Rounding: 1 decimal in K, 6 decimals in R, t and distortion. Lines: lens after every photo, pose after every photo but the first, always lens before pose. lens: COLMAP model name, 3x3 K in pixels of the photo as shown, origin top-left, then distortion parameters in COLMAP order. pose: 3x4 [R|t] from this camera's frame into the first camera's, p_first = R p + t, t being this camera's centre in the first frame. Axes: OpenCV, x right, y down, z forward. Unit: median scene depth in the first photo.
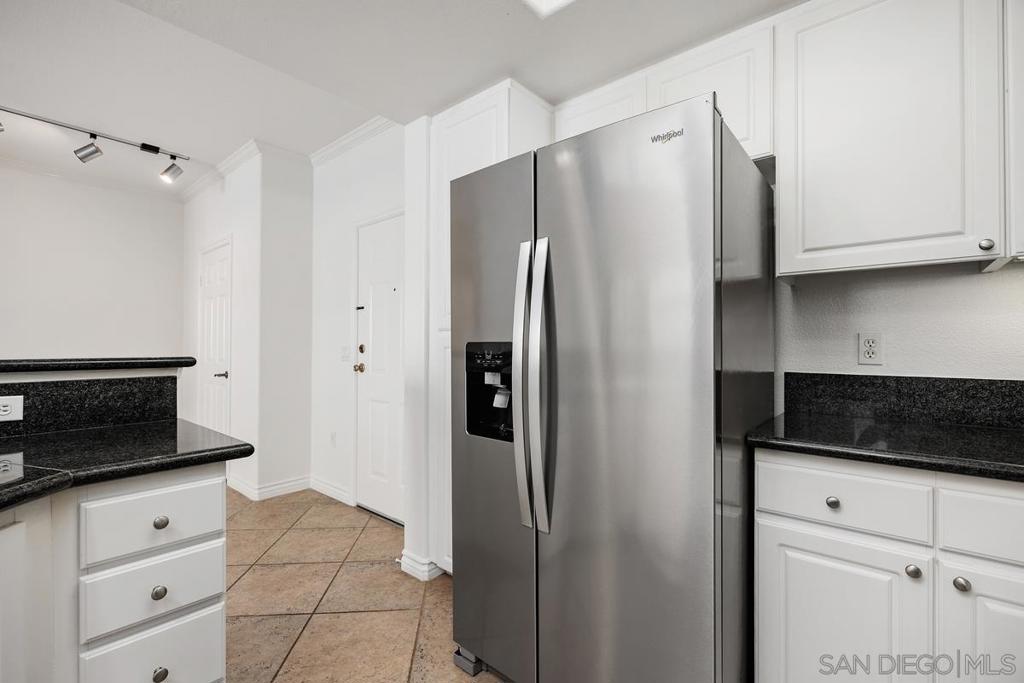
lens RADIAL K [[450.5, 0, 511.2], [0, 450.5, 344.9], [0, 0, 1]] dist [-0.001365, -0.001552]
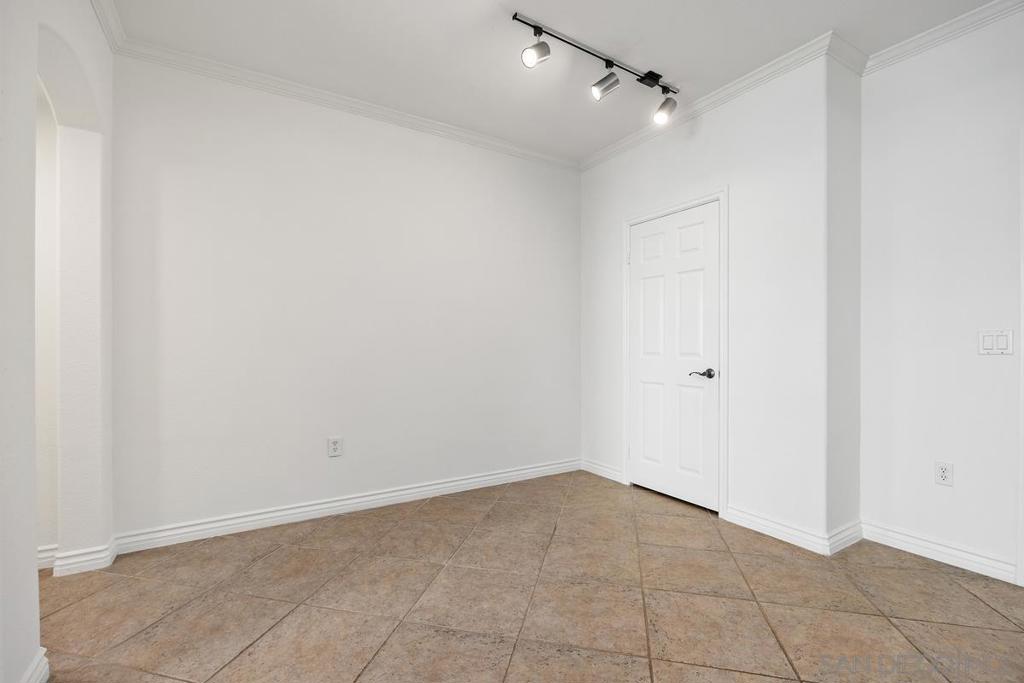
lens RADIAL K [[450.5, 0, 511.3], [0, 450.5, 341.4], [0, 0, 1]] dist [-0.001365, -0.001552]
pose [[0.953892, -0.006541, -0.300079, -1.829490], [0.003951, 0.999950, -0.009235, 0.043250], [0.300124, 0.007623, 0.953870, 0.414471]]
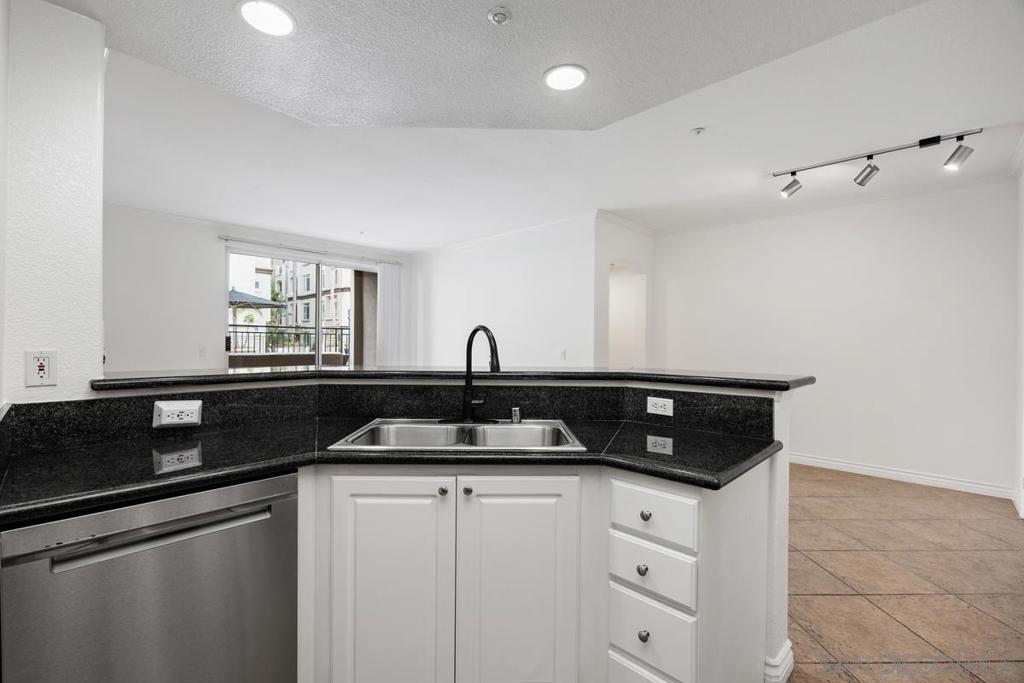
lens RADIAL K [[450.5, 0, 505.9], [0, 450.5, 345.7], [0, 0, 1]] dist [-0.001365, -0.001552]
pose [[-0.059844, 0.004030, -0.998200, 0.329552], [-0.008893, 0.999950, 0.004570, -0.052663], [0.998168, 0.009151, -0.059805, 0.458701]]
